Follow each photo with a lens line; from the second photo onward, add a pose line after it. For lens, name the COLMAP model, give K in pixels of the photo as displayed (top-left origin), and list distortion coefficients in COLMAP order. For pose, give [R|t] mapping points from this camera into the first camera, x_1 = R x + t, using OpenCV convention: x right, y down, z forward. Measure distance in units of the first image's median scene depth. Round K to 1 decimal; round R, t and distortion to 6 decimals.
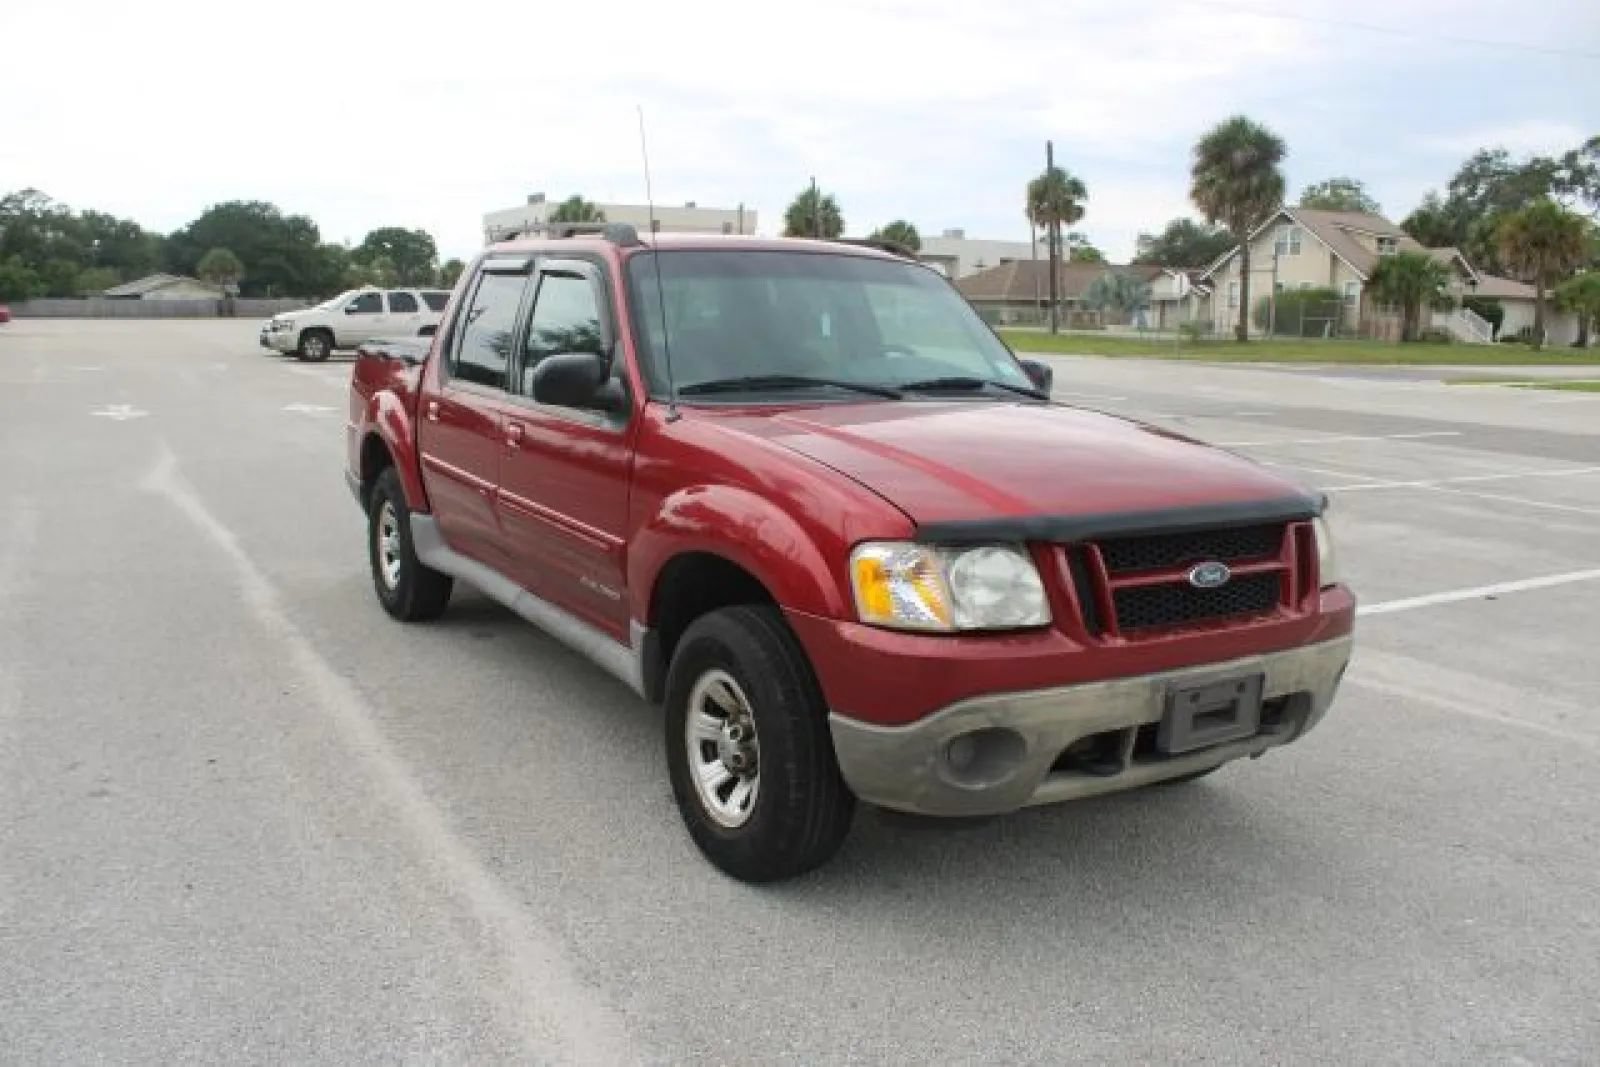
lens RADIAL K [[1318.1, 0, 797.0], [0, 1318.1, 538.9], [0, 0, 1]] dist [-0.167446, 0.149692]
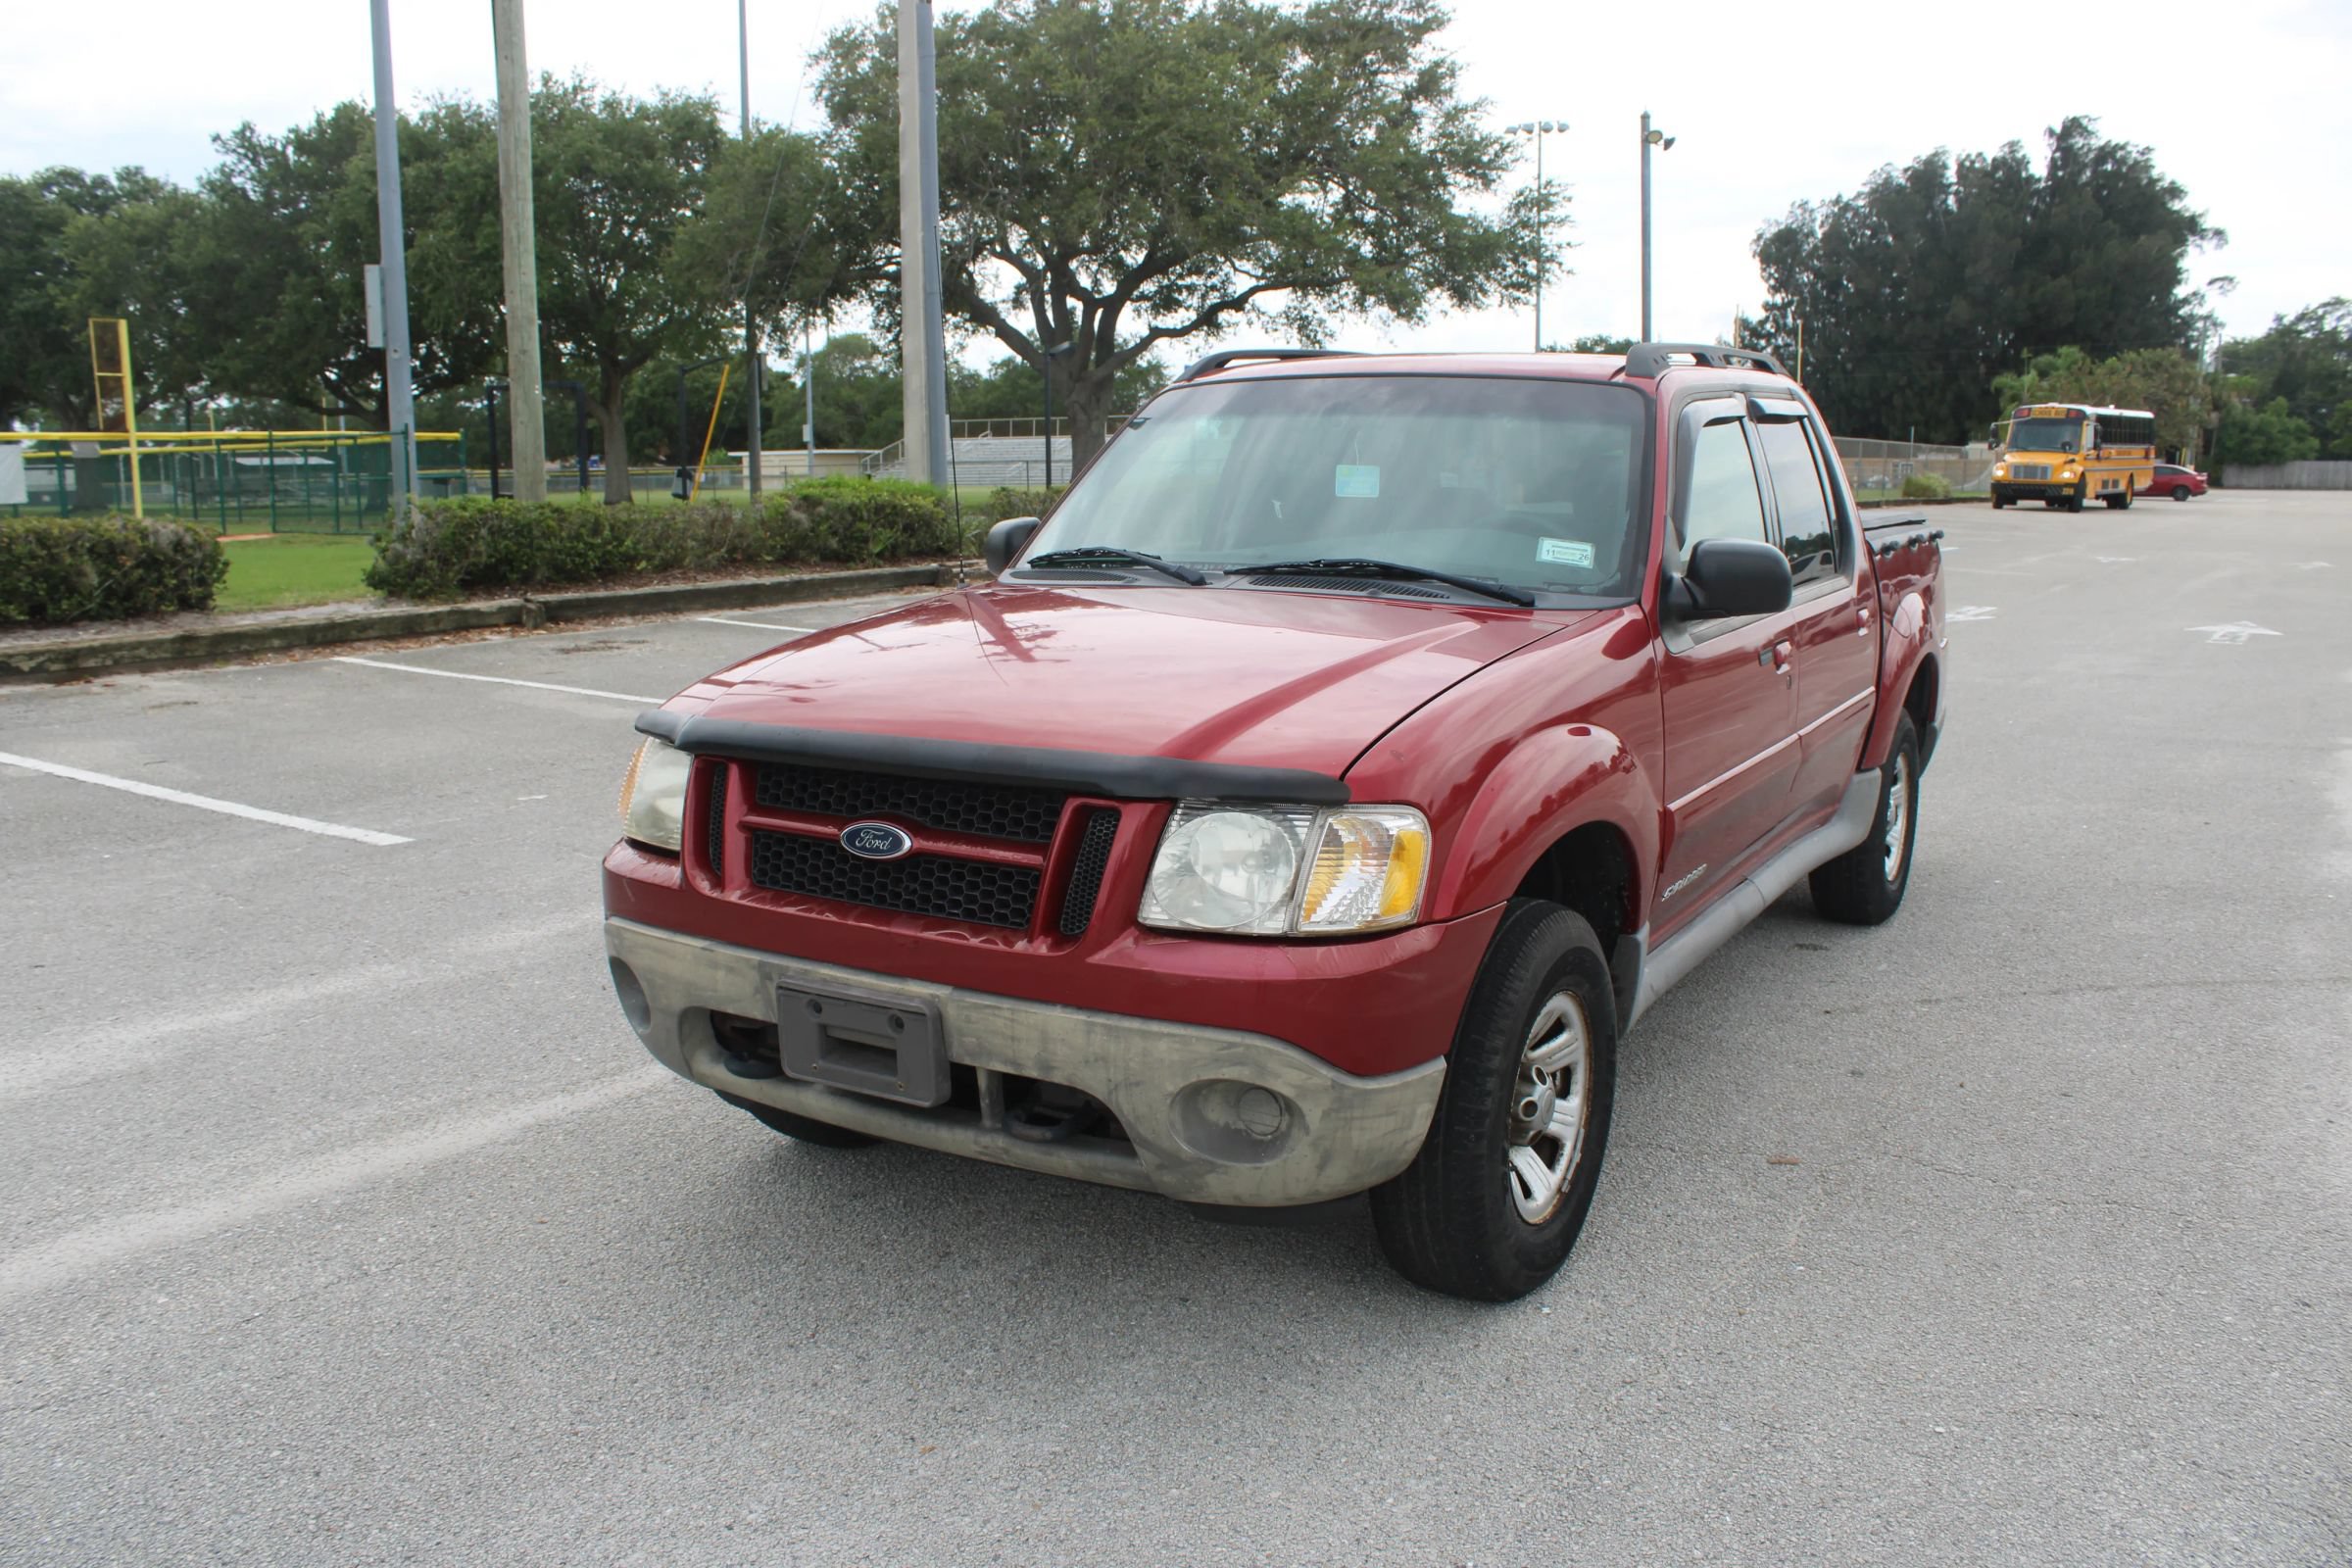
lens RADIAL K [[1938.2, 0, 1169.8], [0, 1938.2, 800.4], [0, 0, 1]] dist [-0.167033, 0.147249]
pose [[0.455689, 0.132843, -0.880171, 0.072777], [-0.139281, 0.987263, 0.076897, -0.005193], [0.879175, 0.087550, 0.468387, 0.038651]]
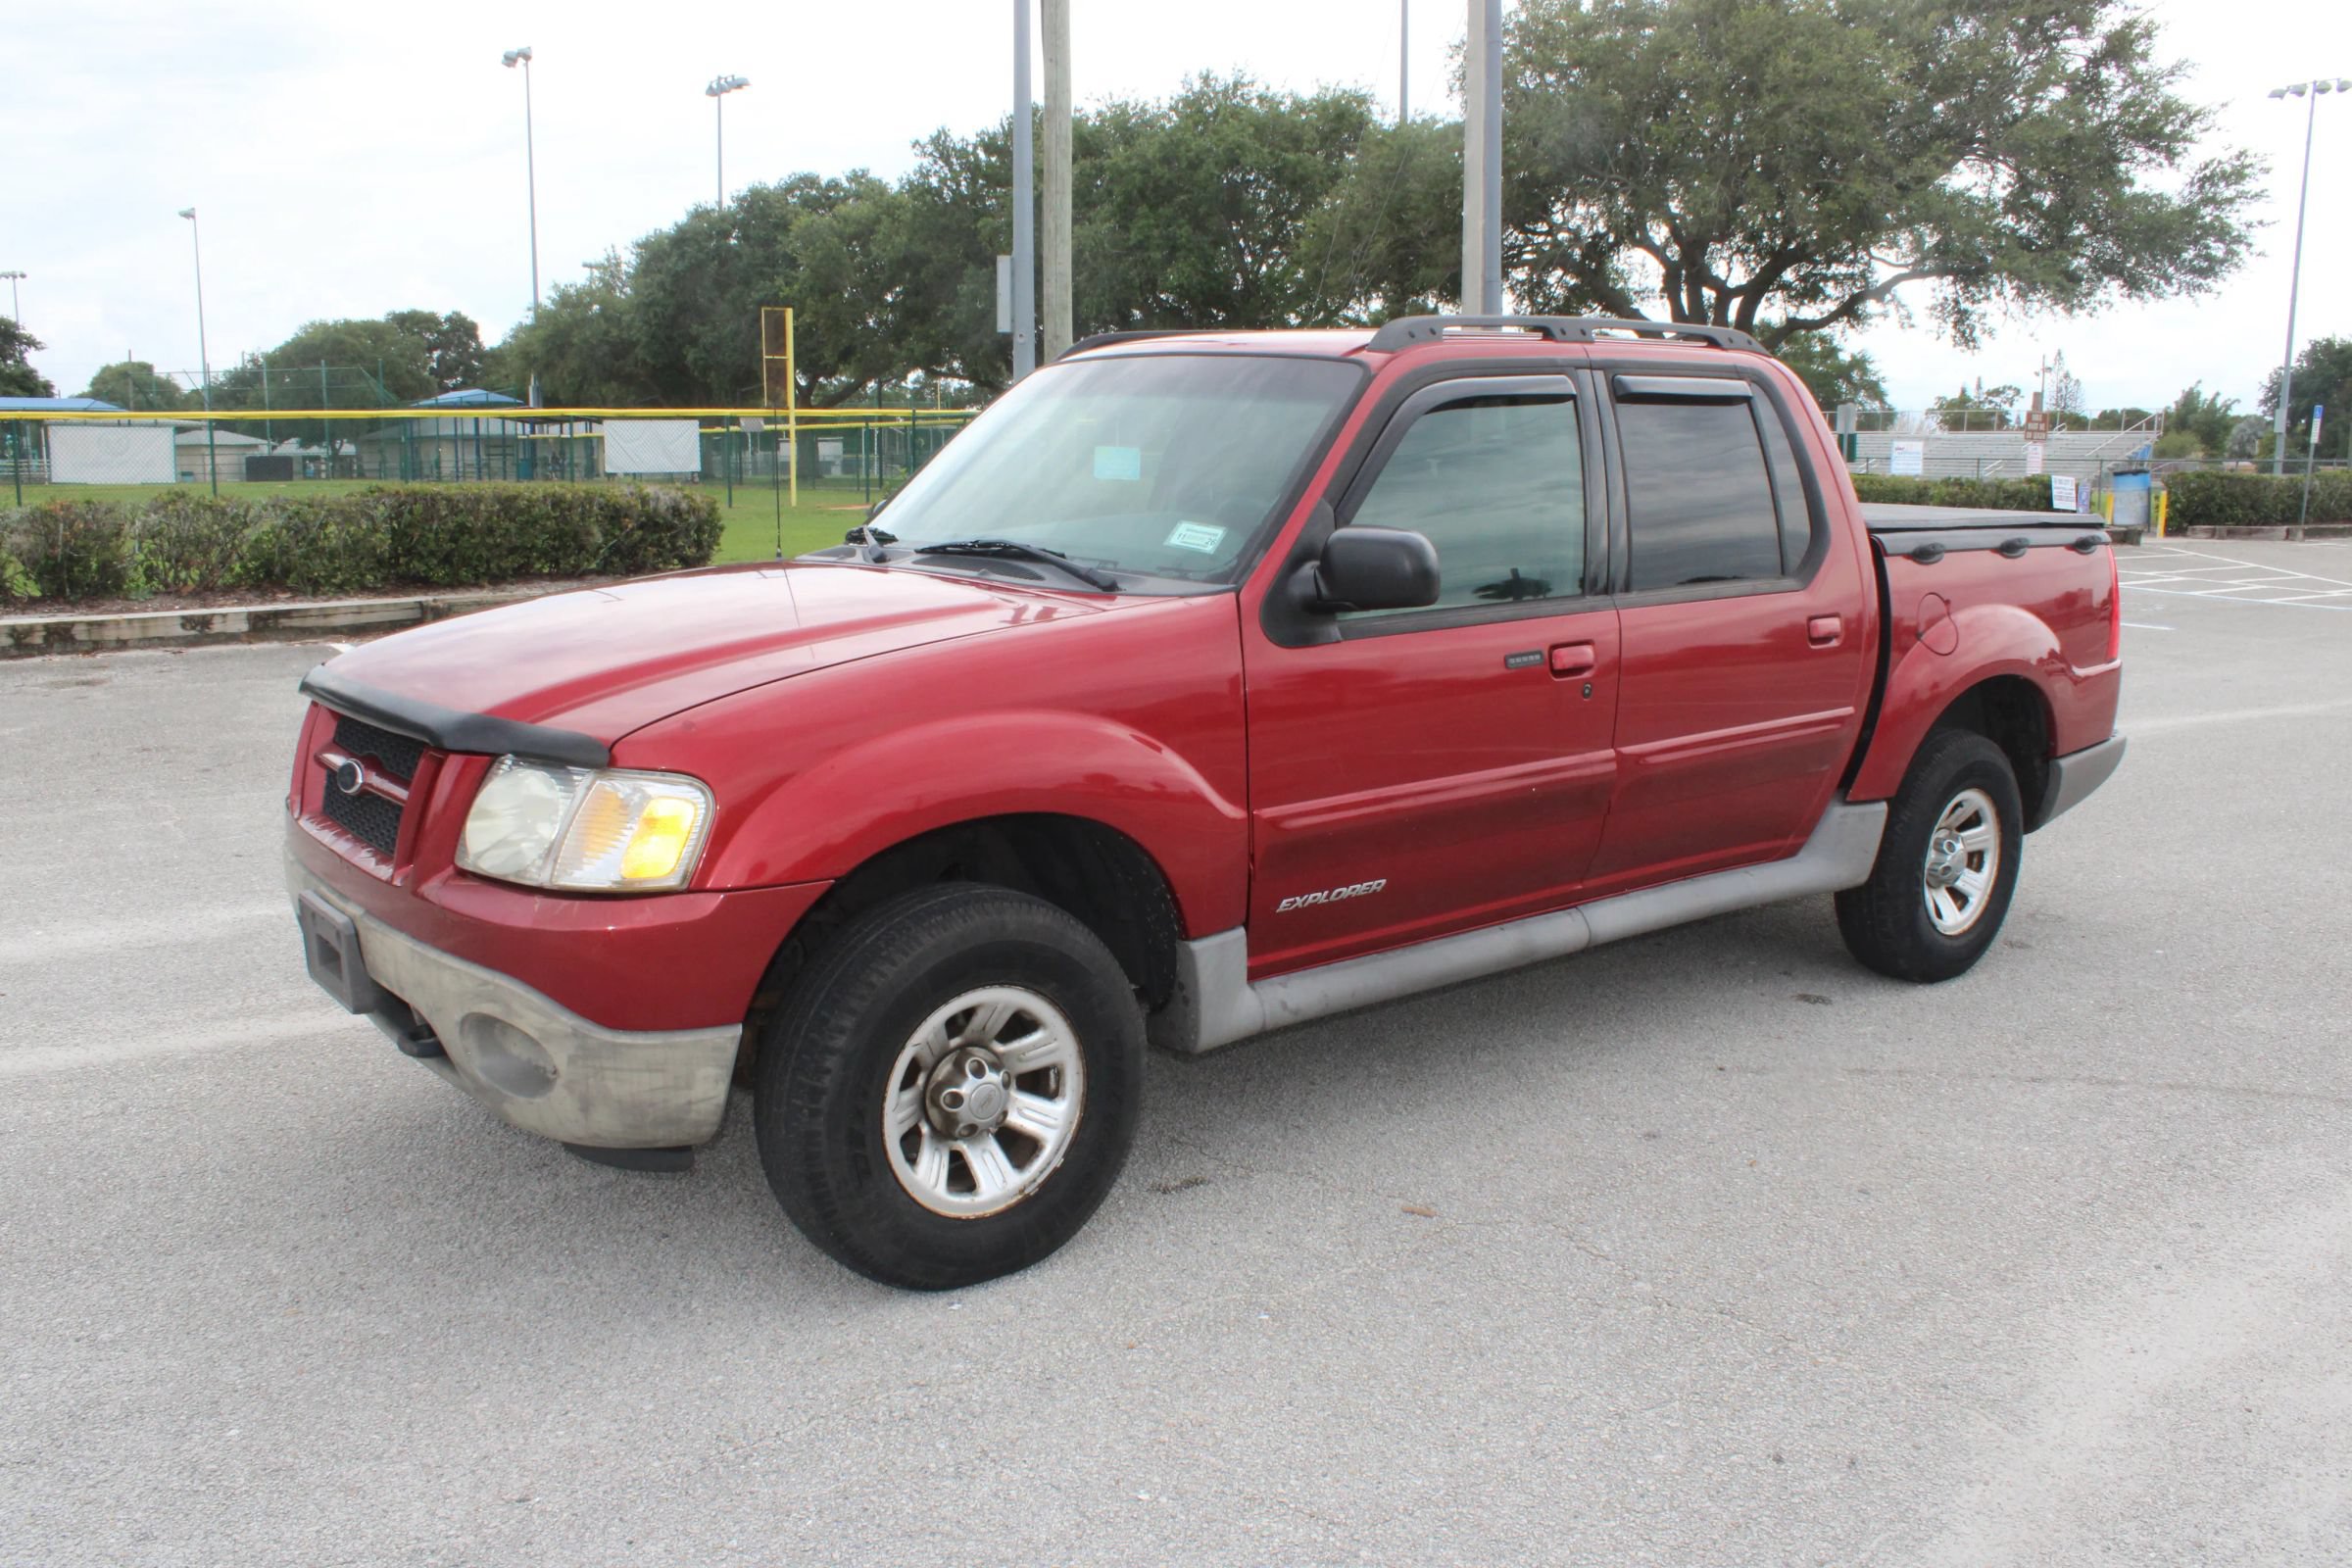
lens RADIAL K [[1938.2, 0, 1169.8], [0, 1938.2, 800.4], [0, 0, 1]] dist [-0.167033, 0.147249]
pose [[0.111235, 0.158453, -0.981081, 0.084244], [-0.172861, 0.975243, 0.137911, -0.011195], [0.978645, 0.154250, 0.135871, 0.076553]]
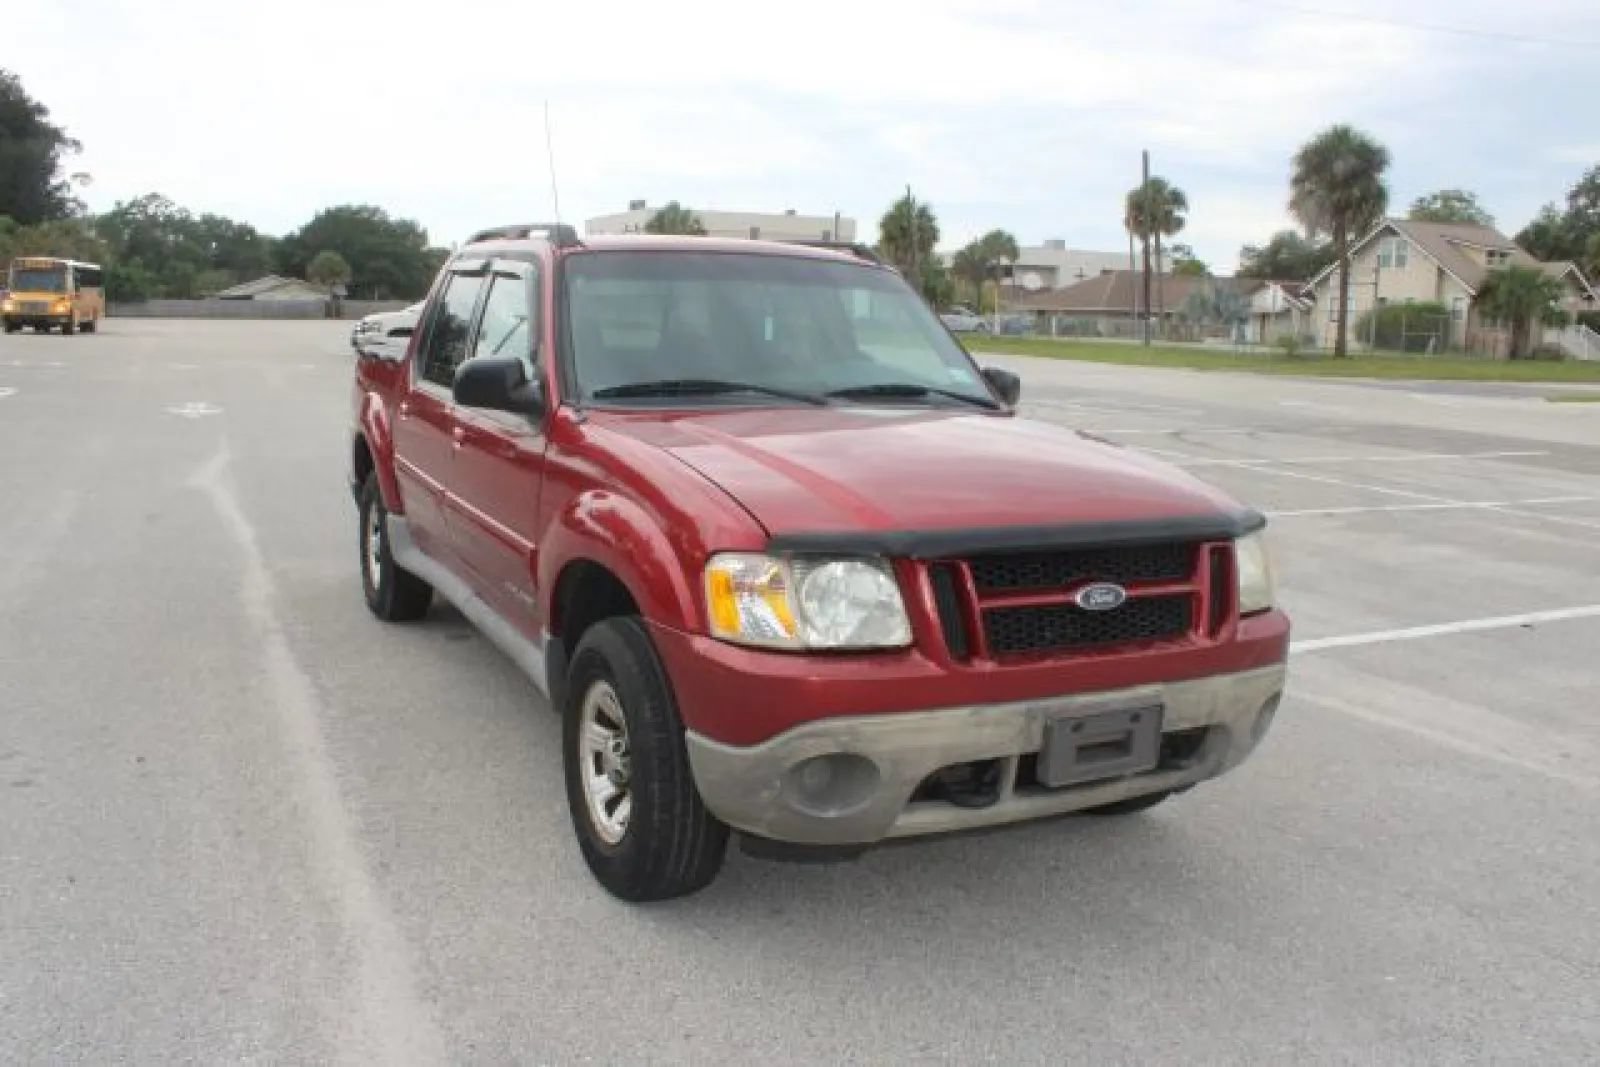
lens RADIAL K [[1318.1, 0, 797.0], [0, 1318.1, 538.9], [0, 0, 1]] dist [-0.167446, 0.149692]
pose [[0.997037, 0.022079, -0.073688, 0.009768], [-0.022536, 0.999732, -0.005377, -0.000221], [0.073550, 0.007021, 0.997267, 0.002733]]
